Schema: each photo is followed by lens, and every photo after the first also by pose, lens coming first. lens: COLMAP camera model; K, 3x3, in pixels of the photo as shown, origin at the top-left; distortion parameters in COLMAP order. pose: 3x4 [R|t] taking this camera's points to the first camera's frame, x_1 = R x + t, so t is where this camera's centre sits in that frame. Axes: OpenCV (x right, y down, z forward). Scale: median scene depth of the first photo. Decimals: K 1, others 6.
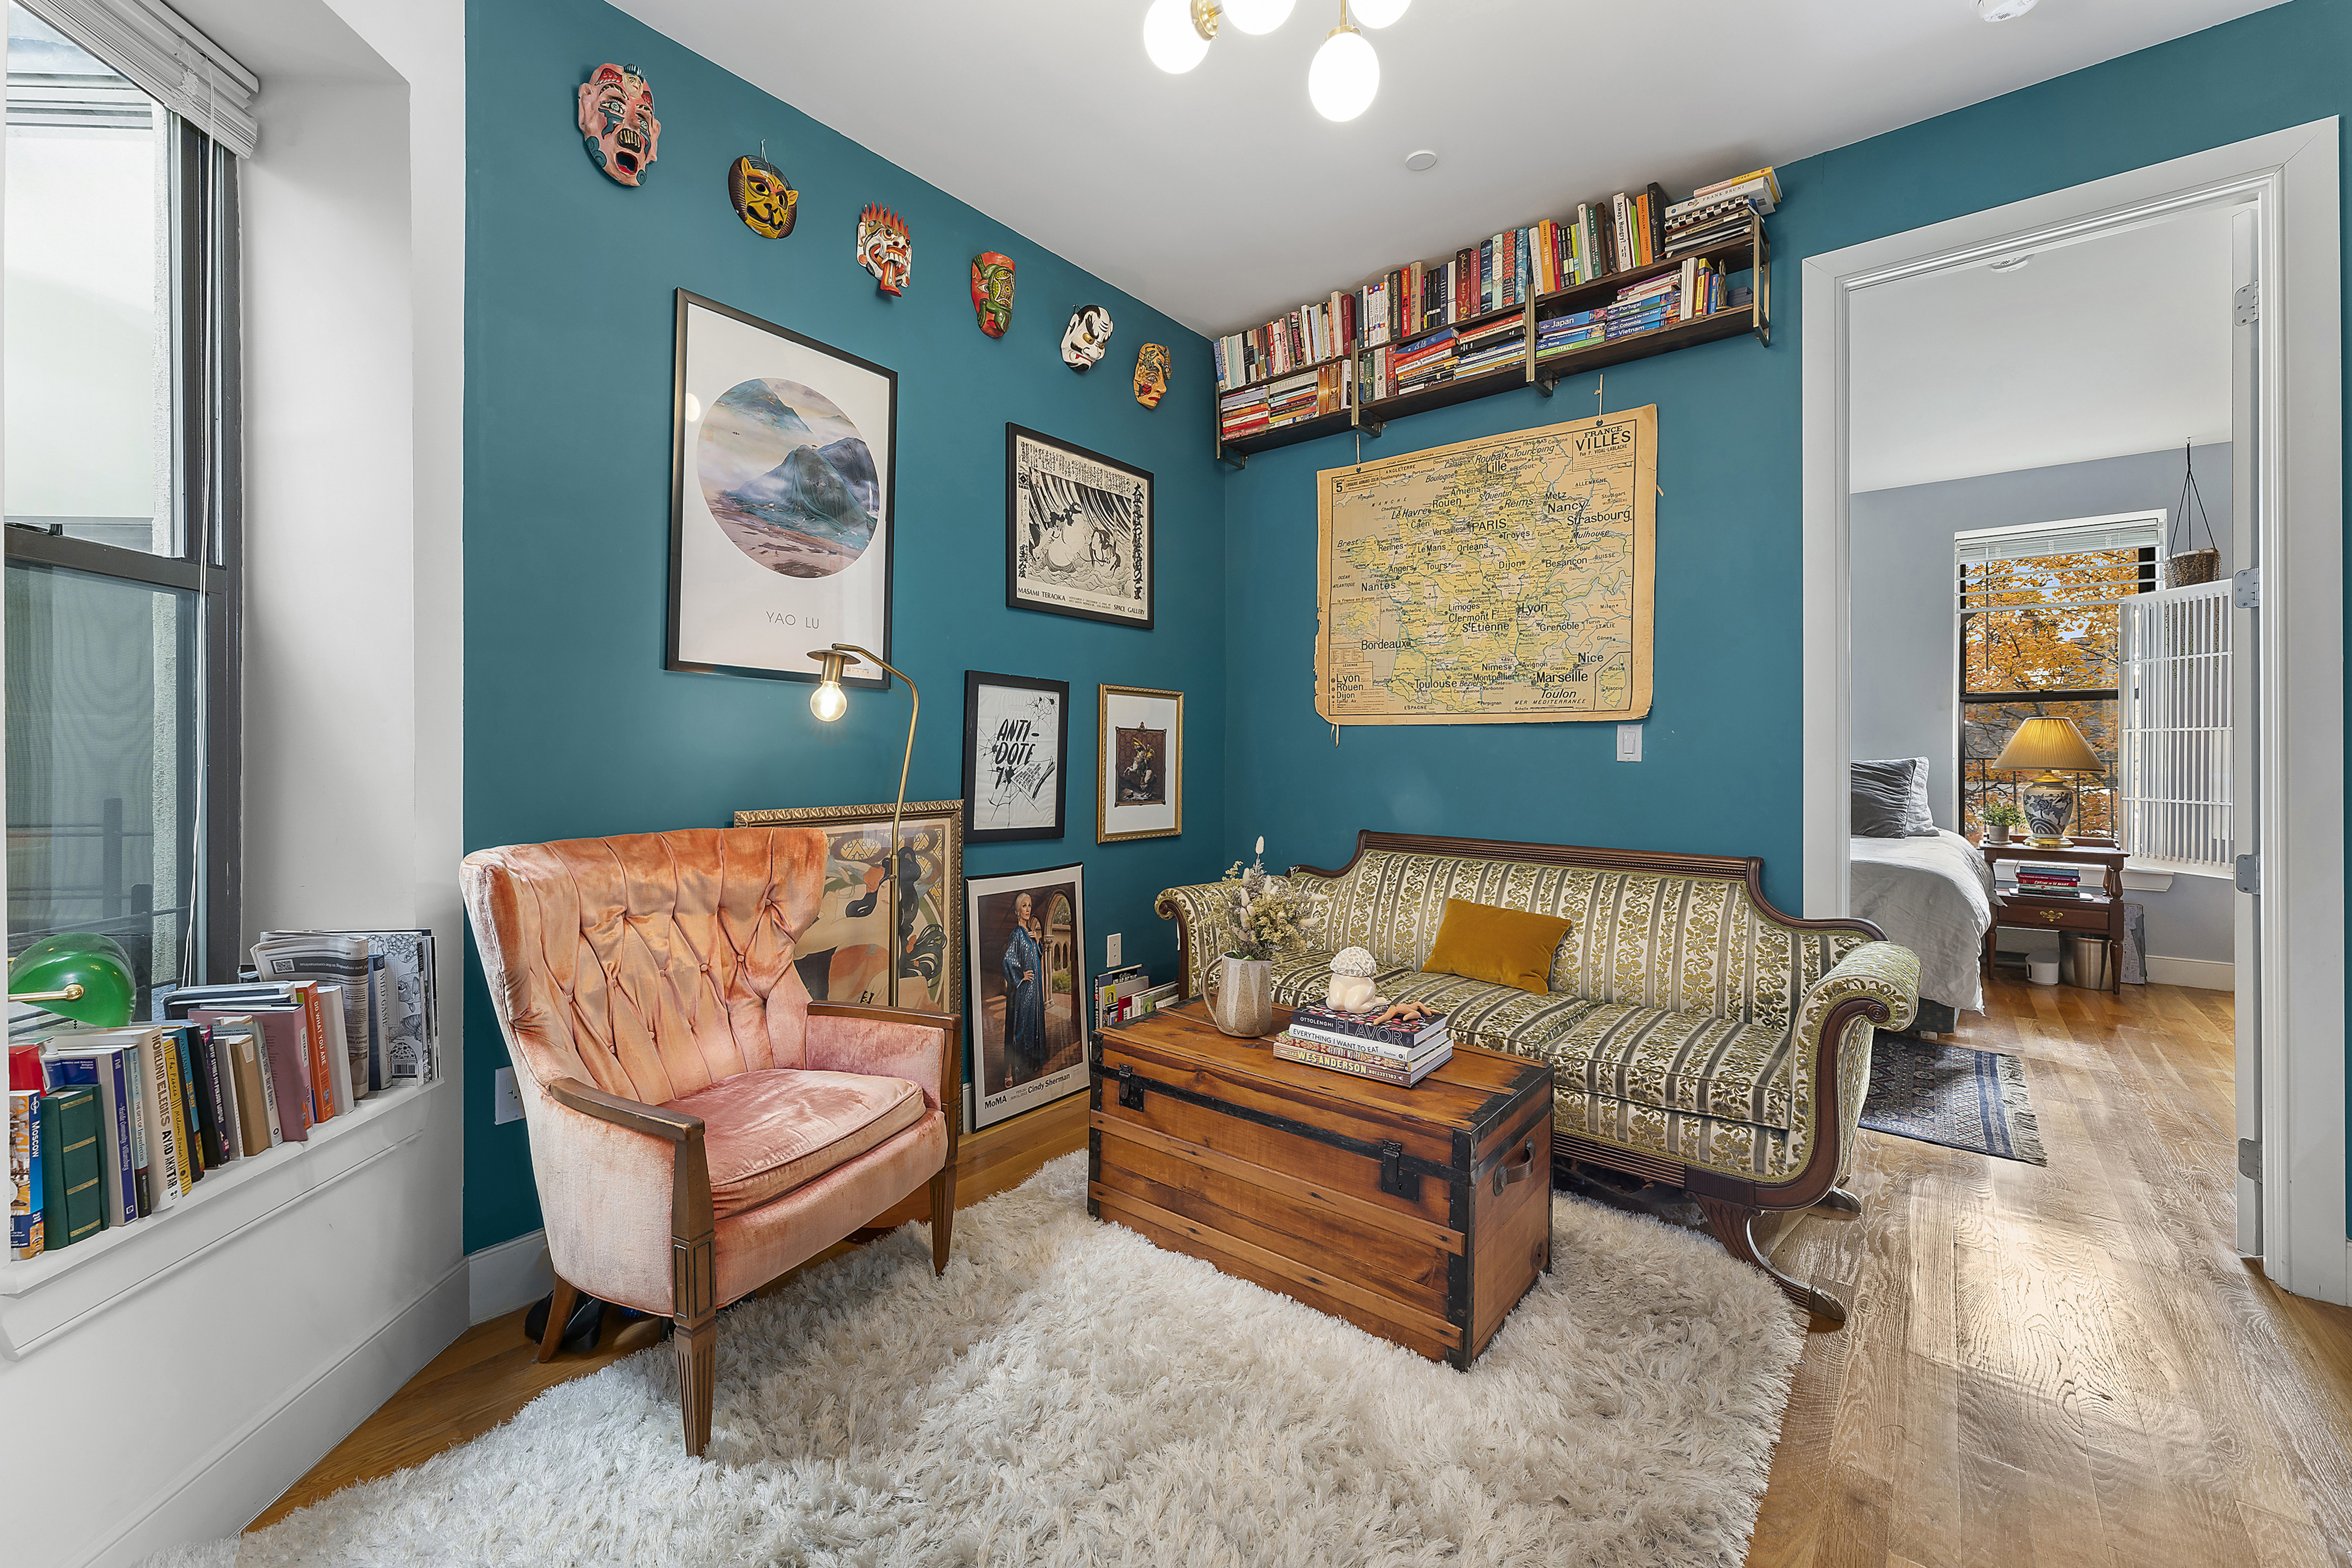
lens RADIAL K [[922.4, 0, 1167.6], [0, 922.4, 762.4], [0, 0, 1]] dist [0.011527, -0.000388]
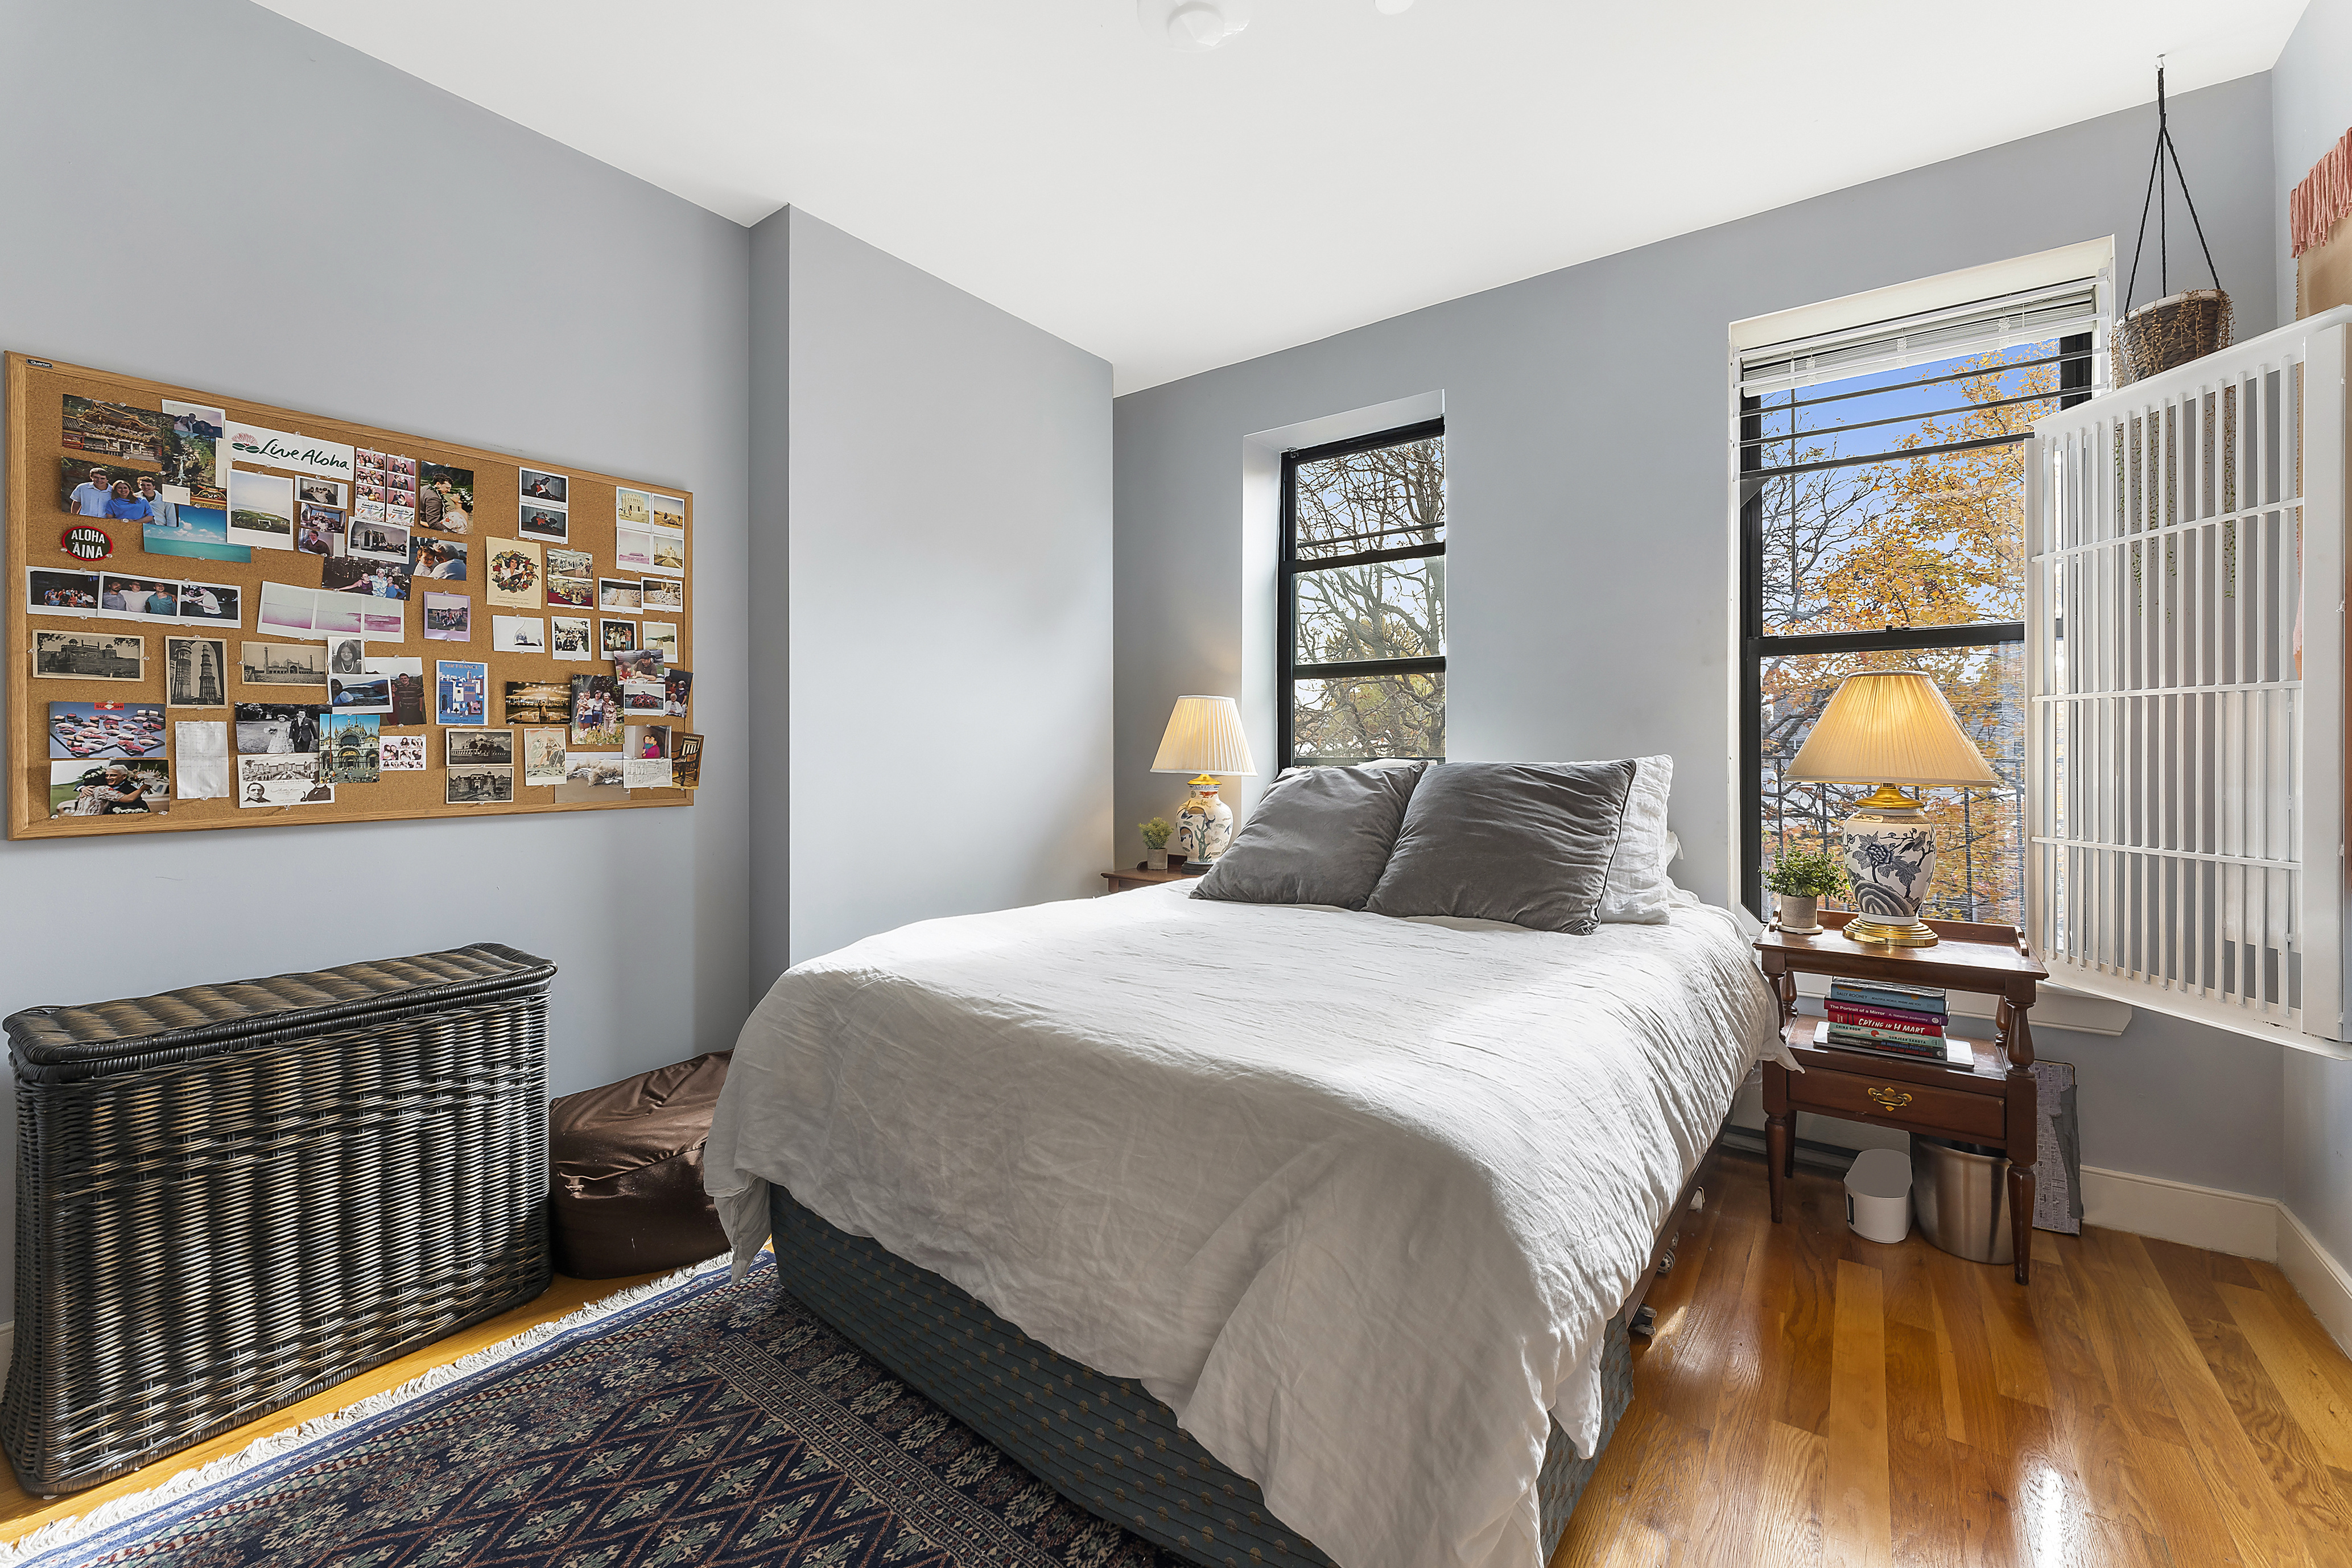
lens RADIAL K [[922.4, 0, 1199.4], [0, 922.4, 764.1], [0, 0, 1]] dist [0.011527, -0.000388]
pose [[0.998091, -0.004089, 0.061632, 0.439238], [0.004320, 0.999984, -0.003622, -0.000624], [-0.061616, 0.003881, 0.998092, 0.425175]]
